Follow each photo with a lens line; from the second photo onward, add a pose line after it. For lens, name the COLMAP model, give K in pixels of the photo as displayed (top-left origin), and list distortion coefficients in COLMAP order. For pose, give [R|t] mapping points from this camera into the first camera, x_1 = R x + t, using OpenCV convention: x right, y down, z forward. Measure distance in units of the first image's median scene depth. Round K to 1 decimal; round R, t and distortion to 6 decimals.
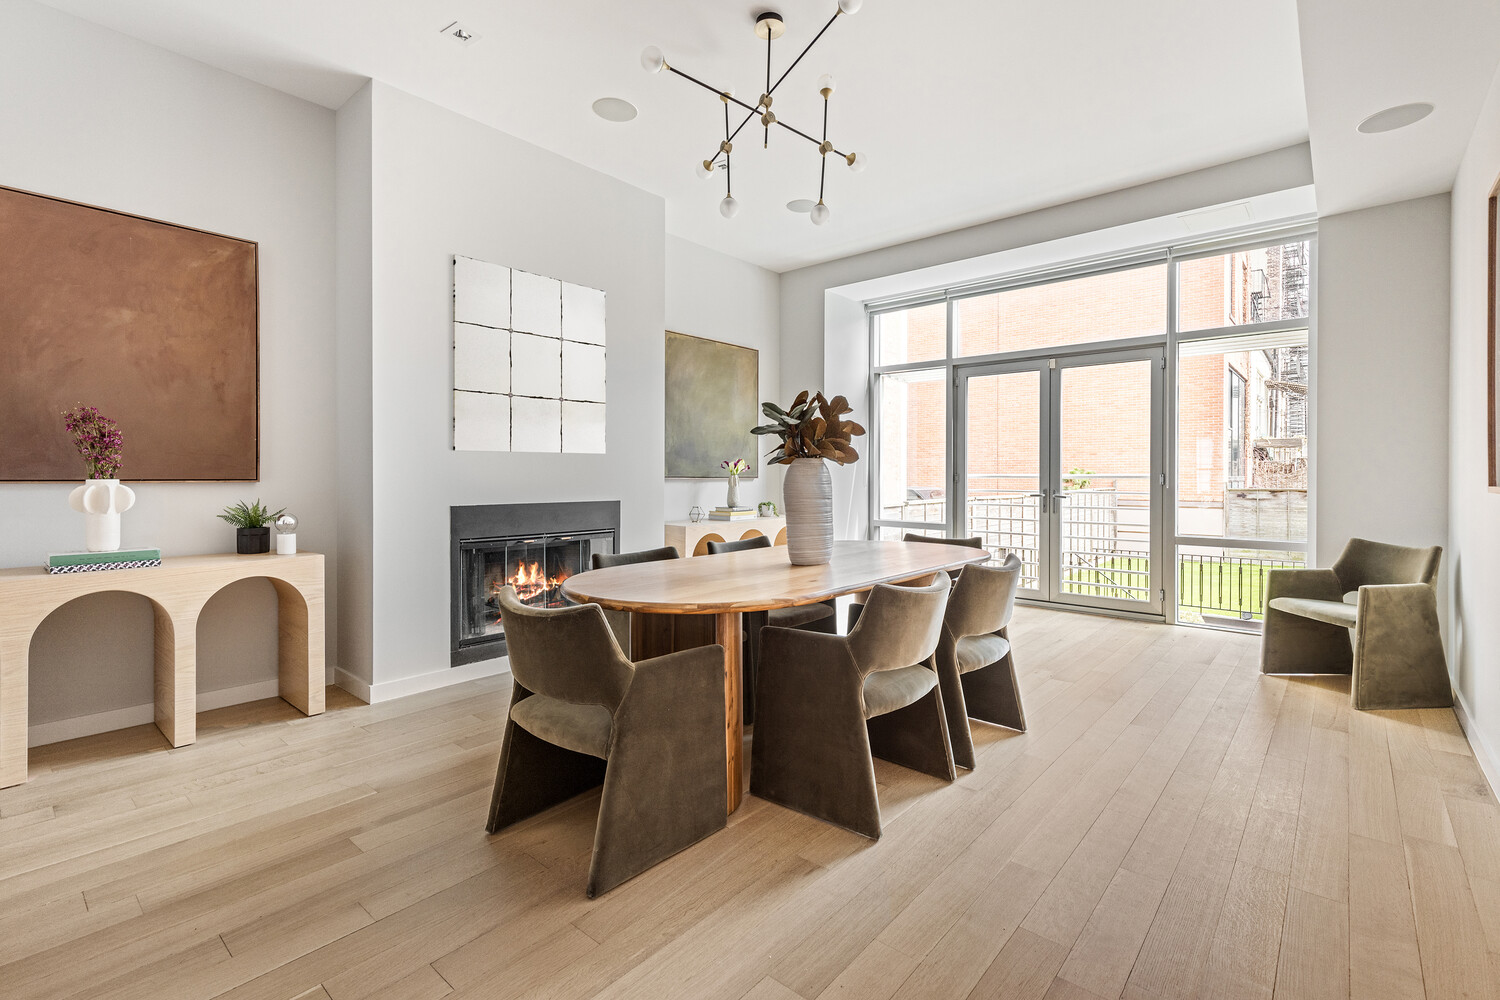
lens RADIAL K [[683.3, 0, 751.2], [0, 683.3, 496.8], [0, 0, 1]] dist [0.000611, 0.000188]
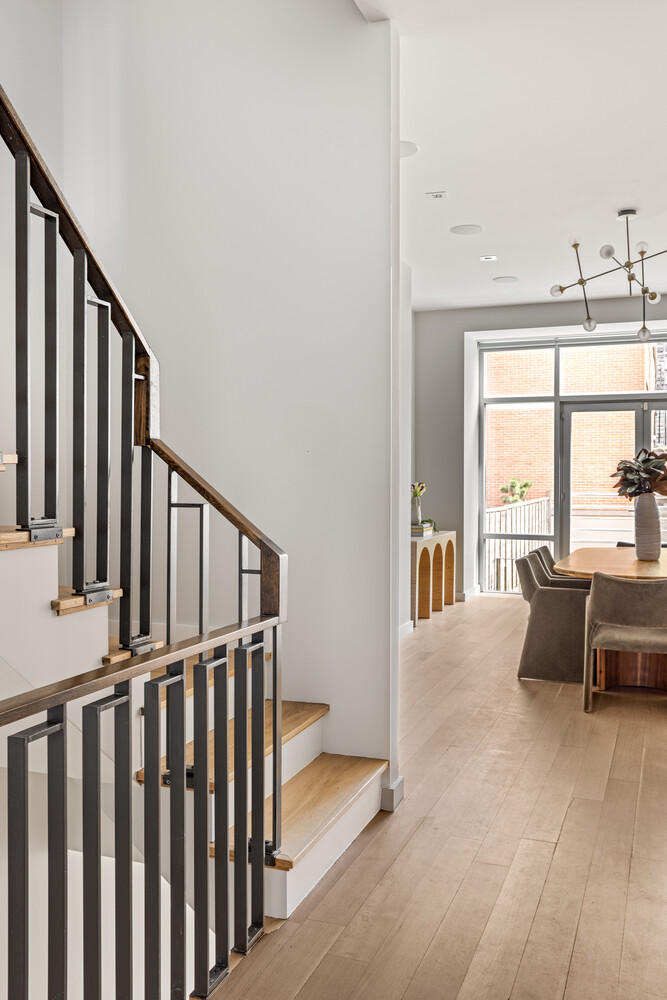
lens RADIAL K [[879.4, 0, 332.8], [0, 879.4, 498.0], [0, 0, 1]] dist [0.003990, -0.001127]
pose [[0.940683, -0.009113, 0.339163, -0.662231], [0.012827, 0.999880, -0.008709, -0.017595], [-0.339043, 0.012542, 0.940687, -0.338206]]
